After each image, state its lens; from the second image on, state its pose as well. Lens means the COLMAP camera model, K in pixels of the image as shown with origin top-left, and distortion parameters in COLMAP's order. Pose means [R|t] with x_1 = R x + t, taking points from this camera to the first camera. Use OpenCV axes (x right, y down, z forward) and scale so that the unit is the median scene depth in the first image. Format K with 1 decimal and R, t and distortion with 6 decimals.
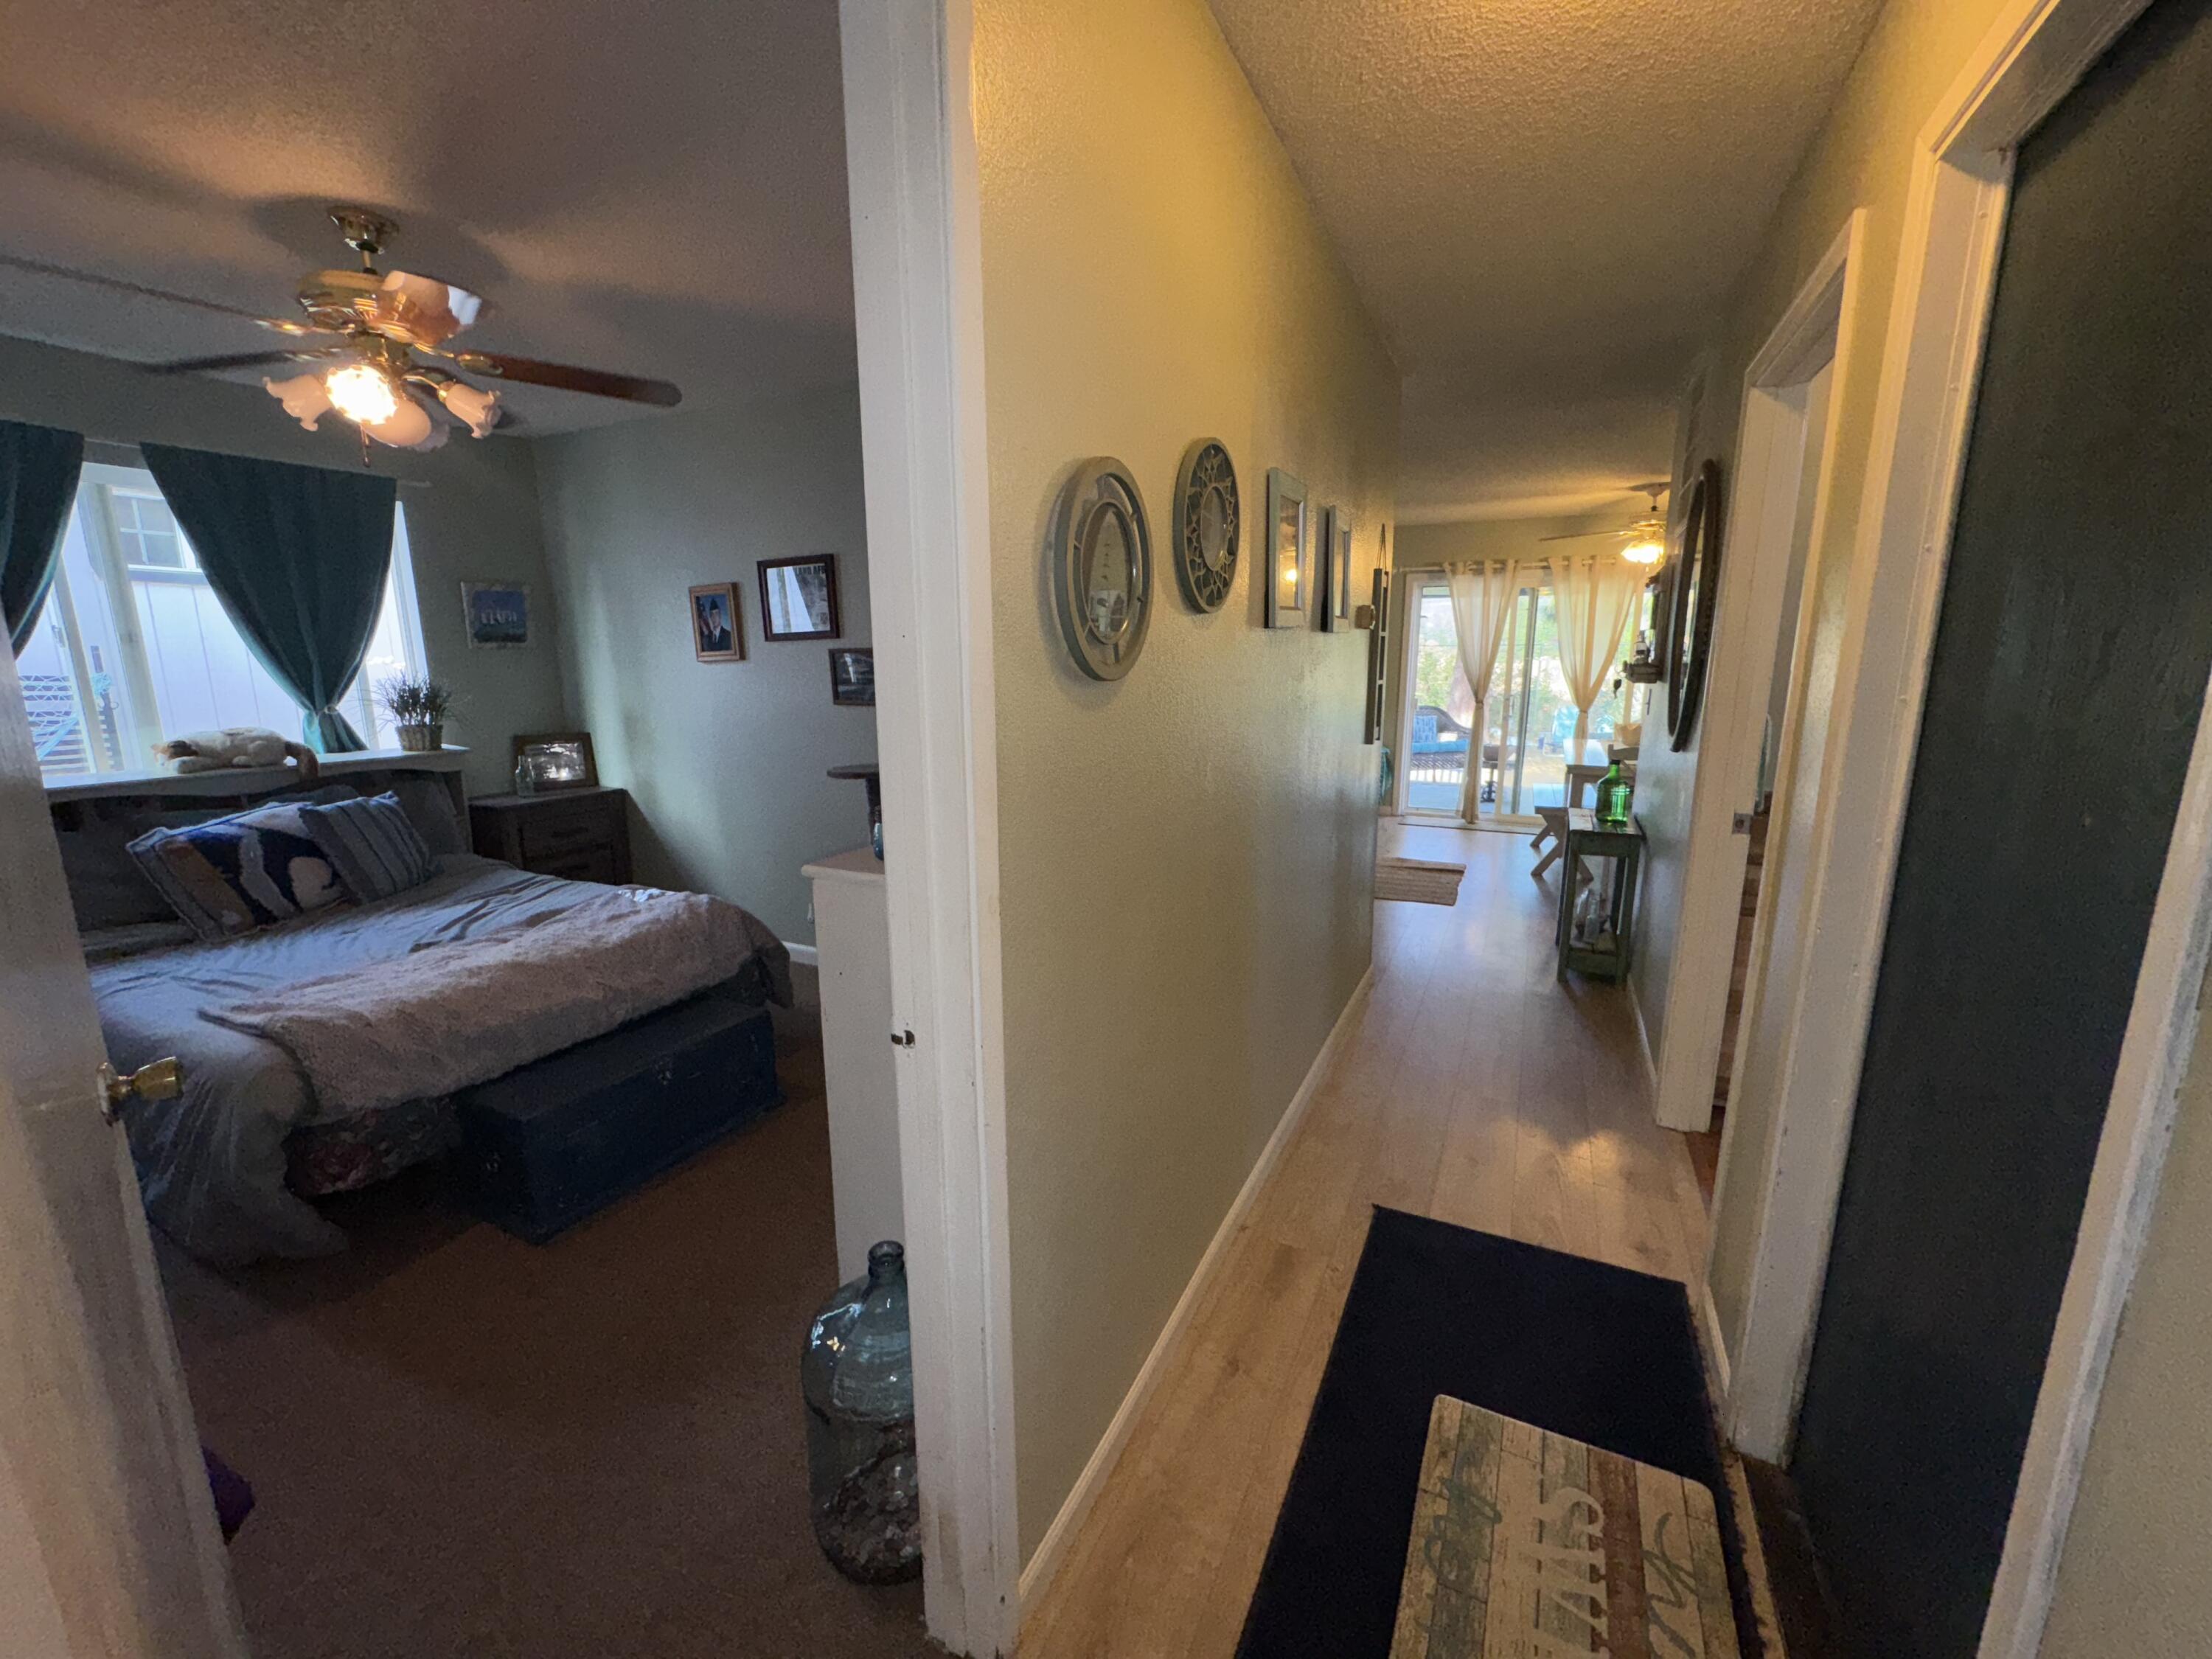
lens RADIAL K [[883.1, 0, 1095.0], [0, 883.1, 828.6], [0, 0, 1]] dist [-0.002599, 0.000078]
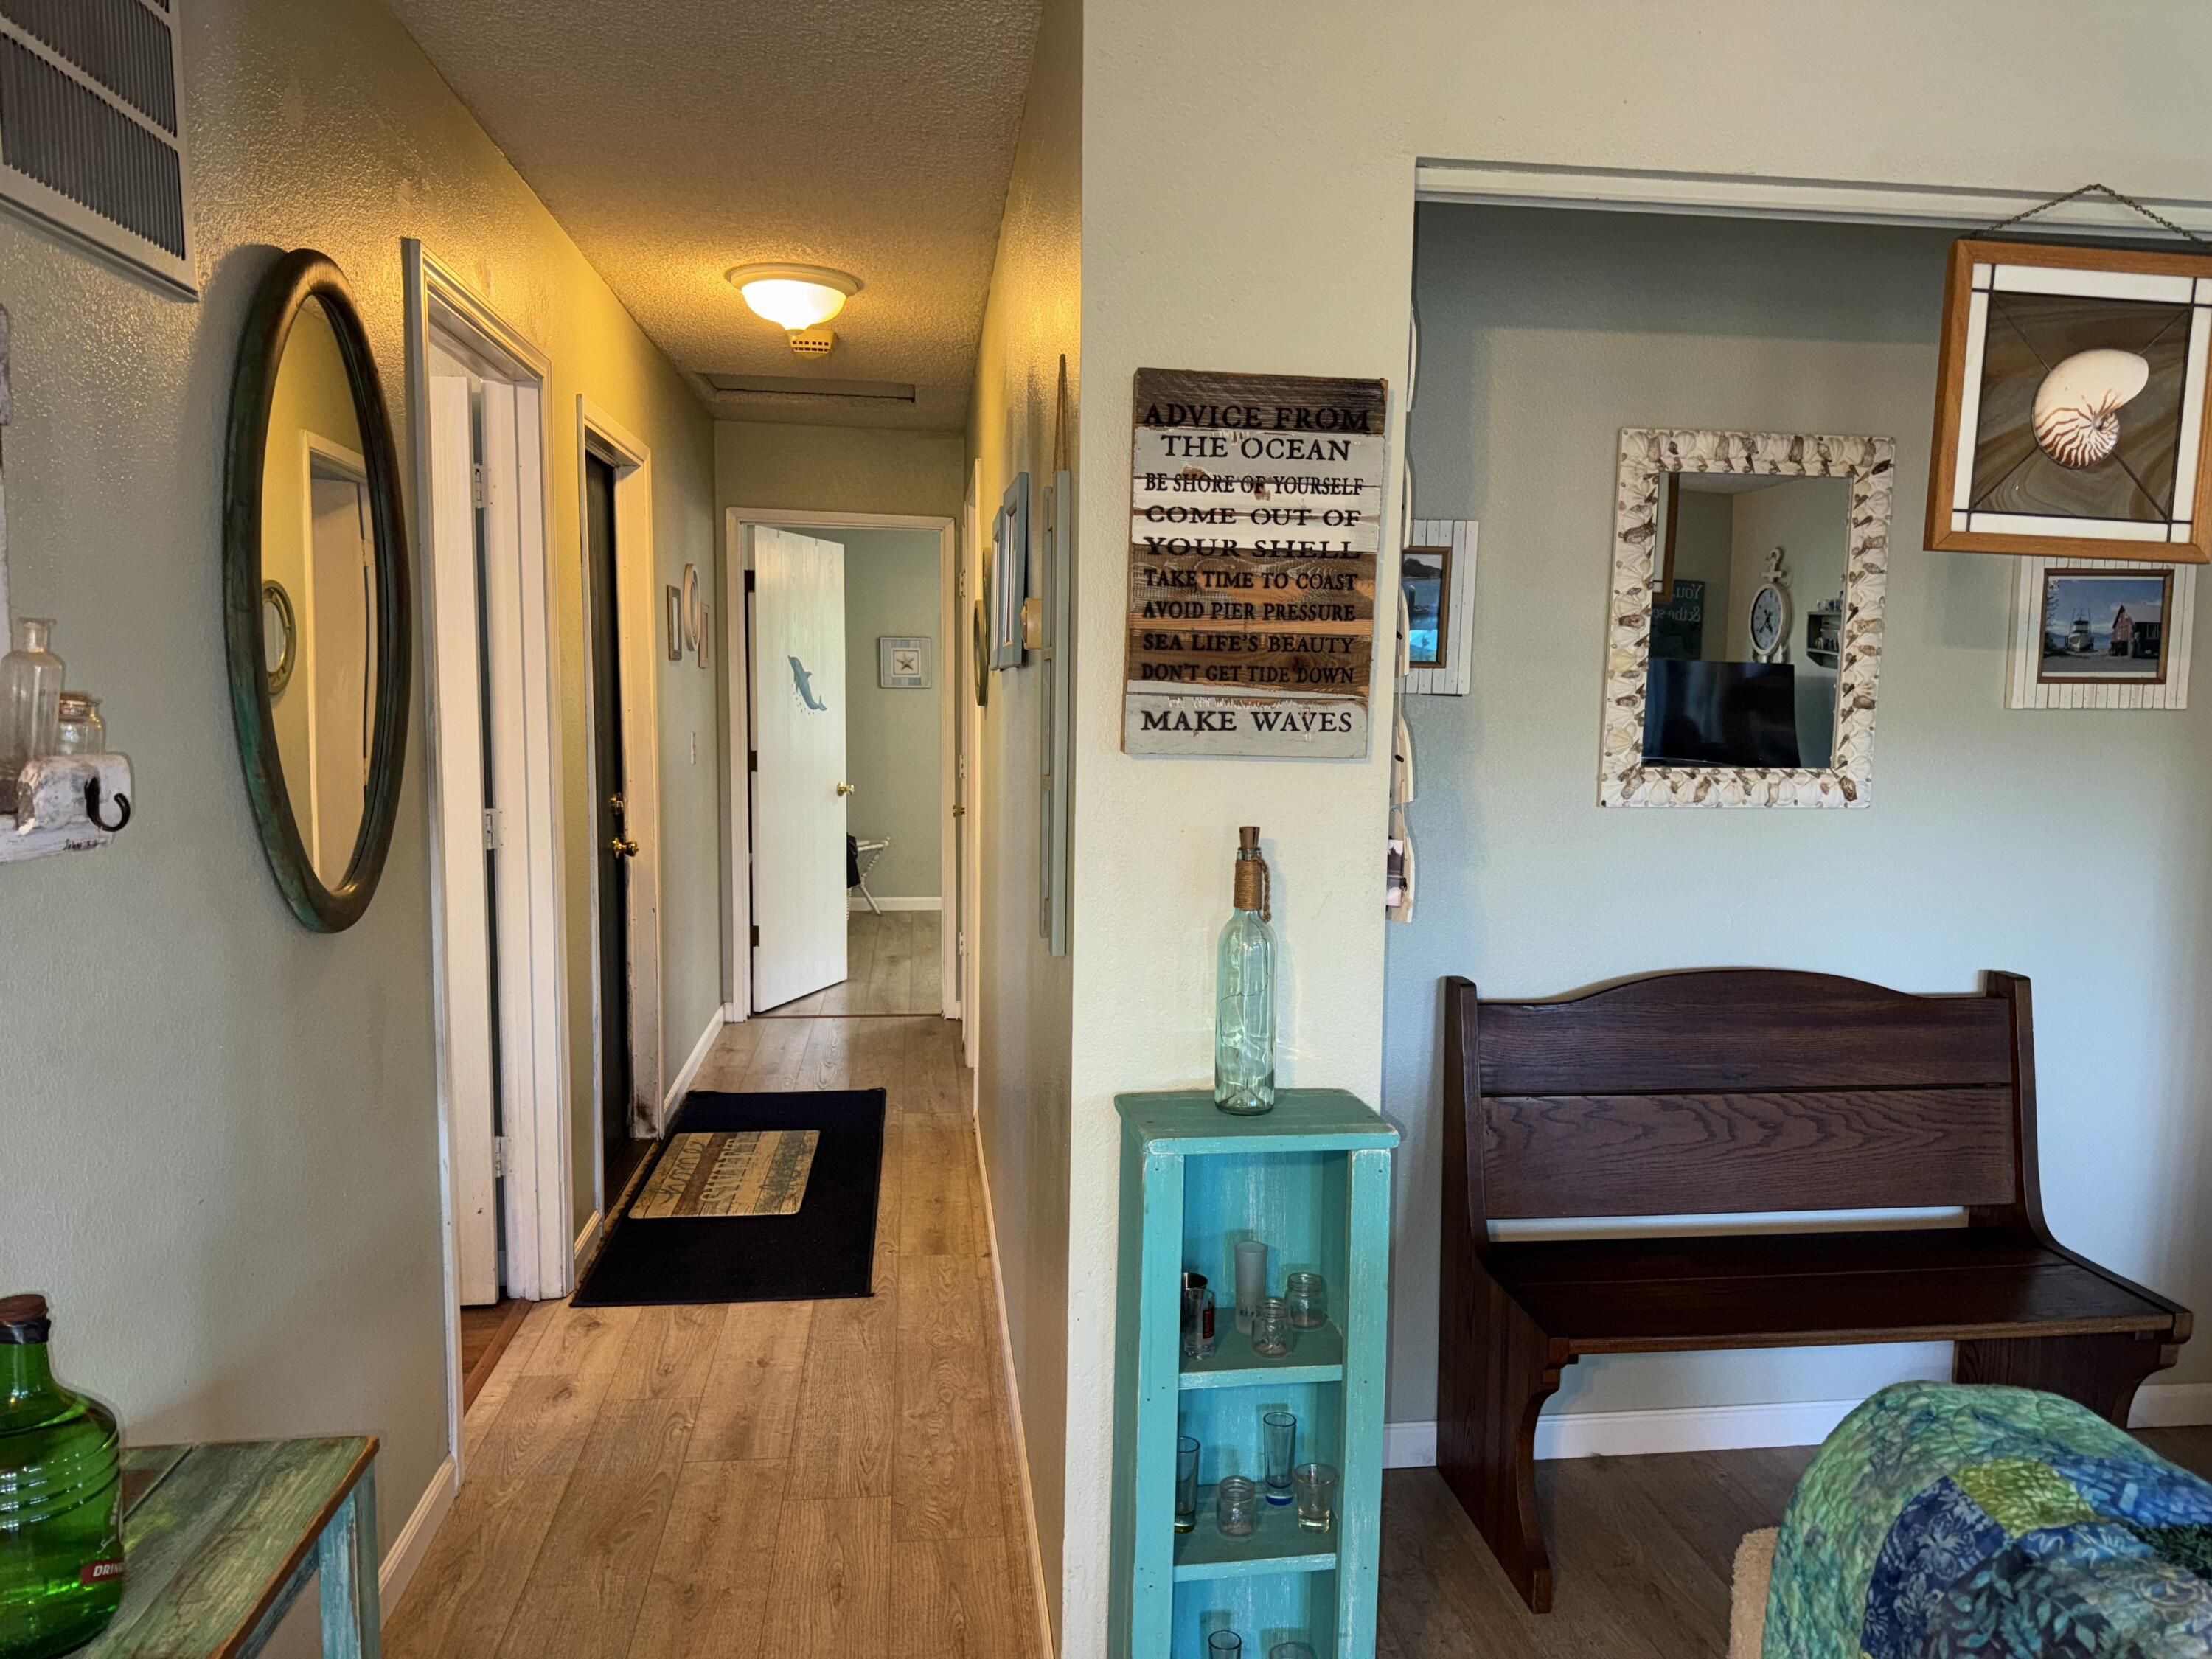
lens RADIAL K [[1558.9, 0, 1095.0], [0, 1558.9, 861.1], [0, 0, 1]] dist [0.056633, -0.067727]
pose [[-0.837097, 0.063747, -0.543328, 0.647394], [-0.107420, 0.954697, 0.277513, -0.308747], [0.536405, 0.290670, -0.792326, 1.515751]]
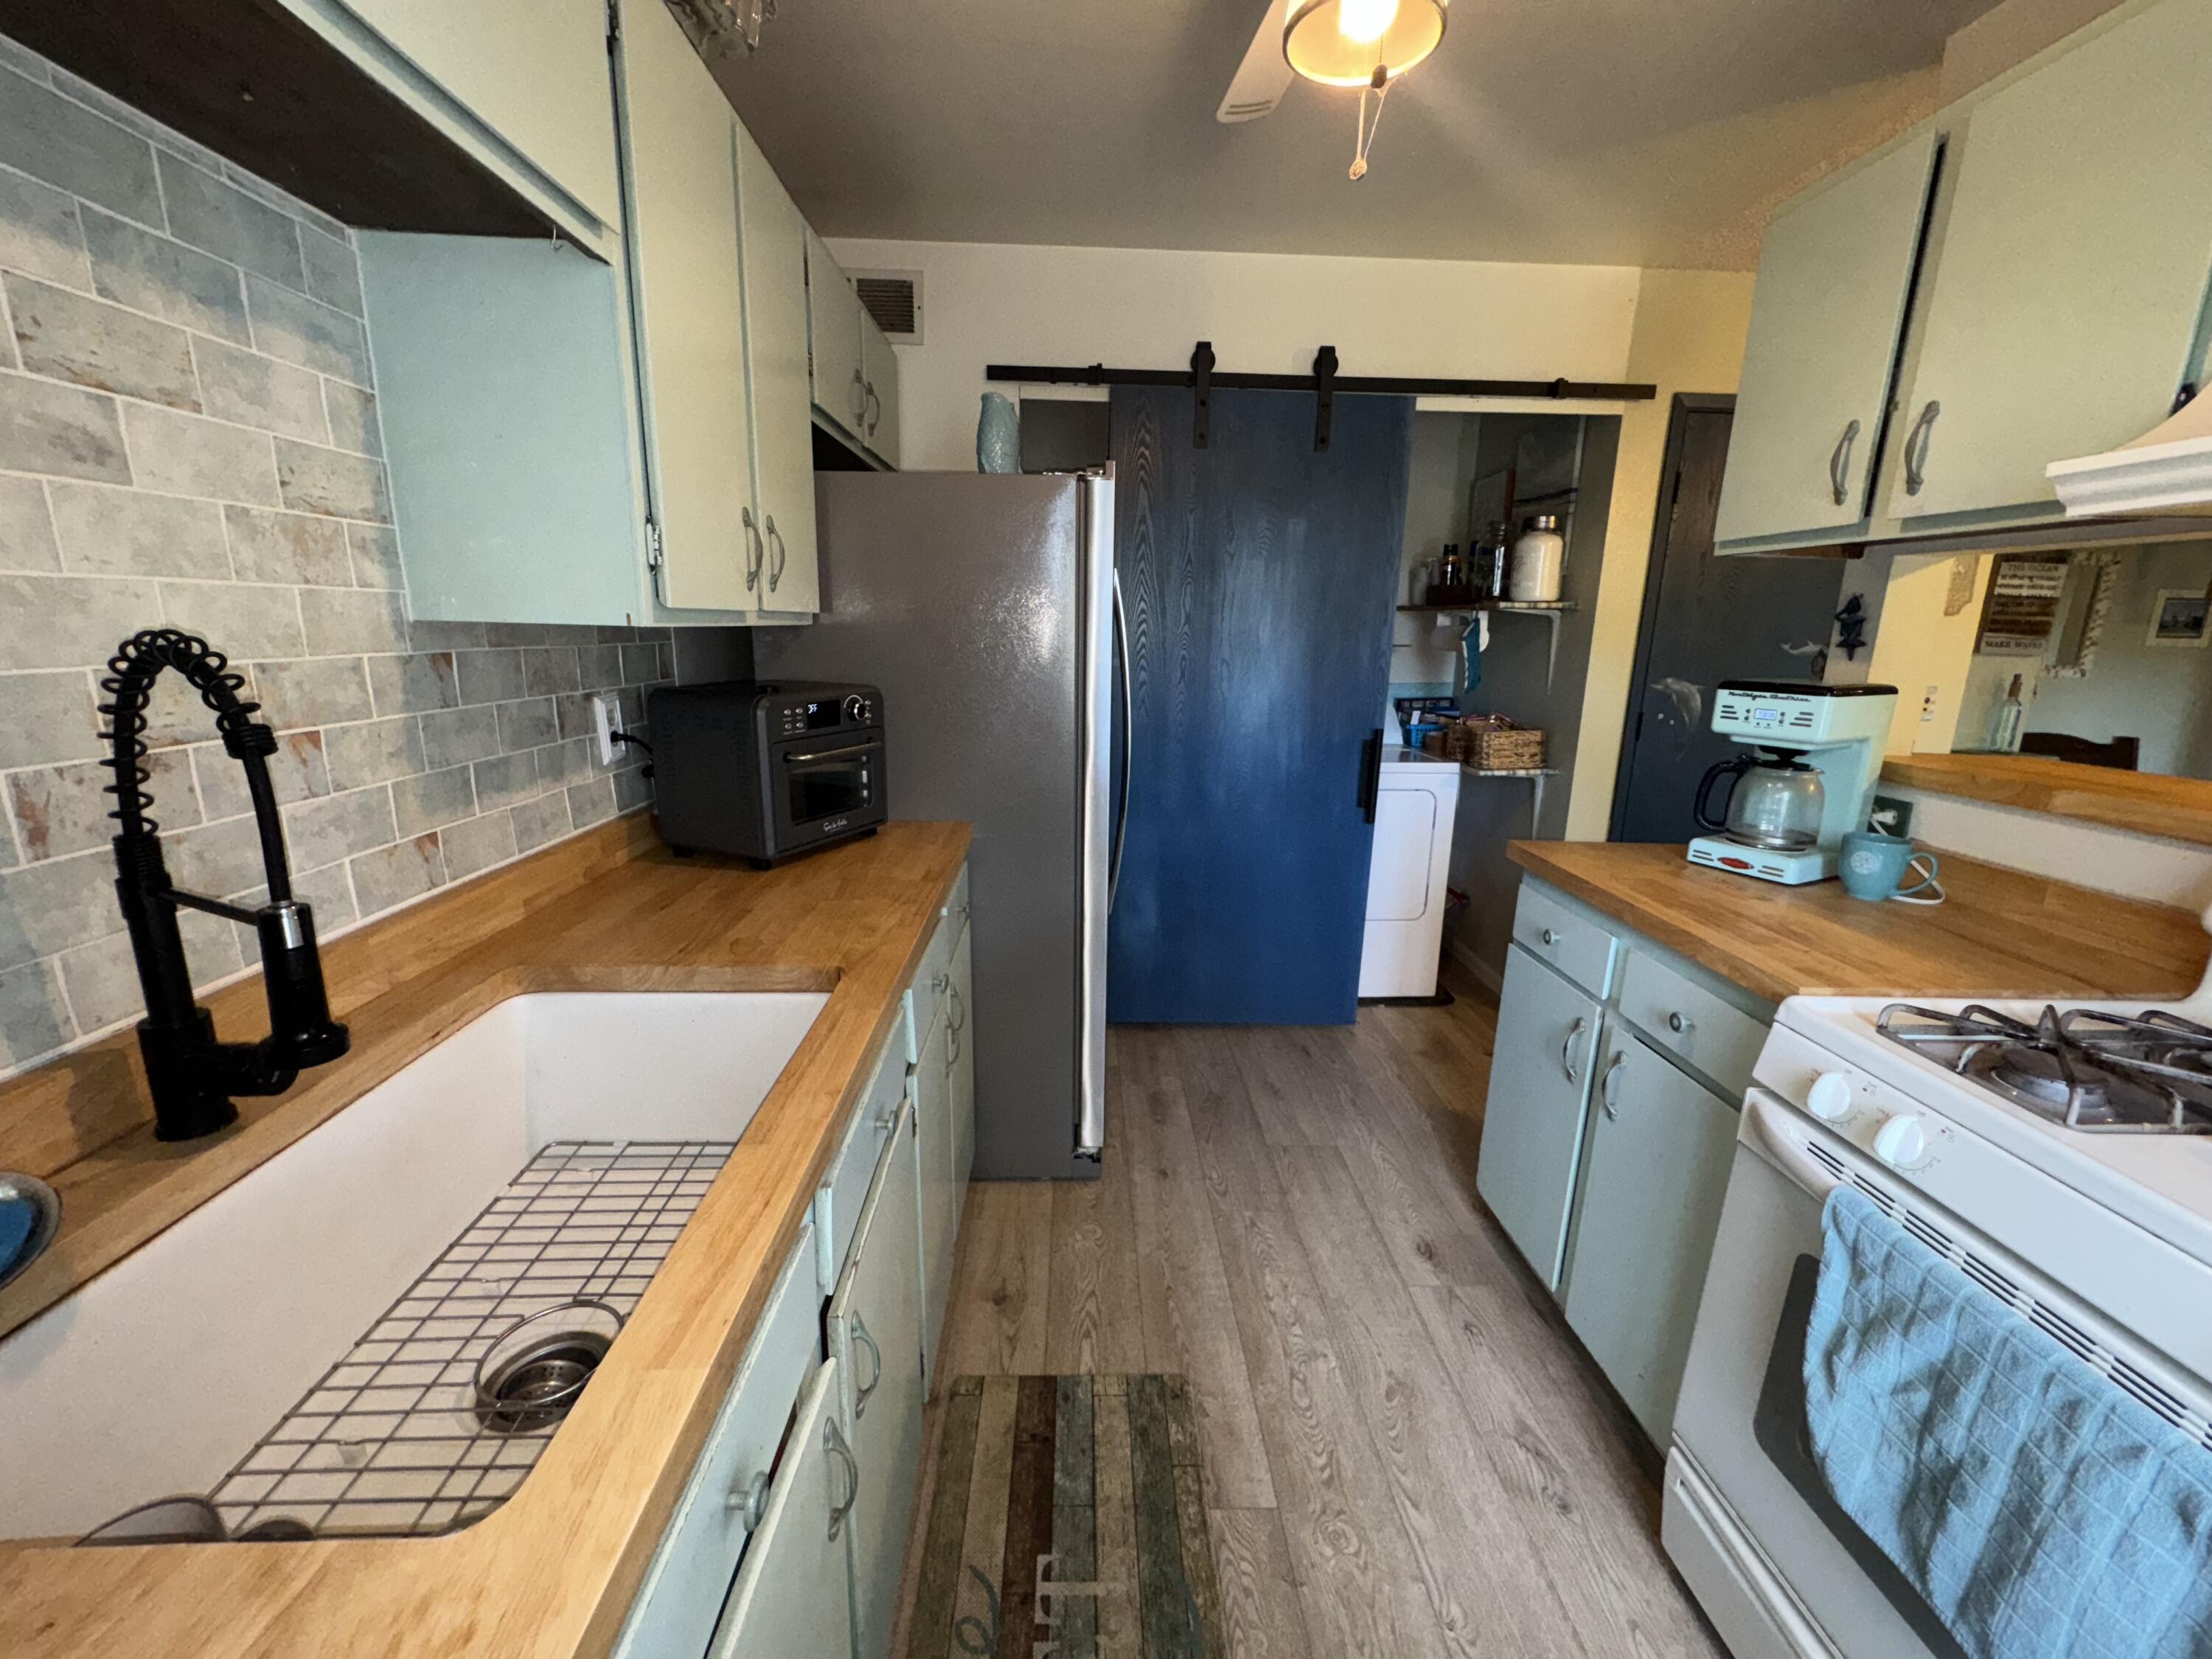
lens RADIAL K [[883.1, 0, 1103.7], [0, 883.1, 828.1], [0, 0, 1]] dist [-0.002599, 0.000078]
pose [[-0.877213, 0.097973, -0.469998, 1.912808], [-0.104912, 0.916180, 0.386791, -0.306294], [0.468498, 0.388607, -0.793407, 1.528800]]
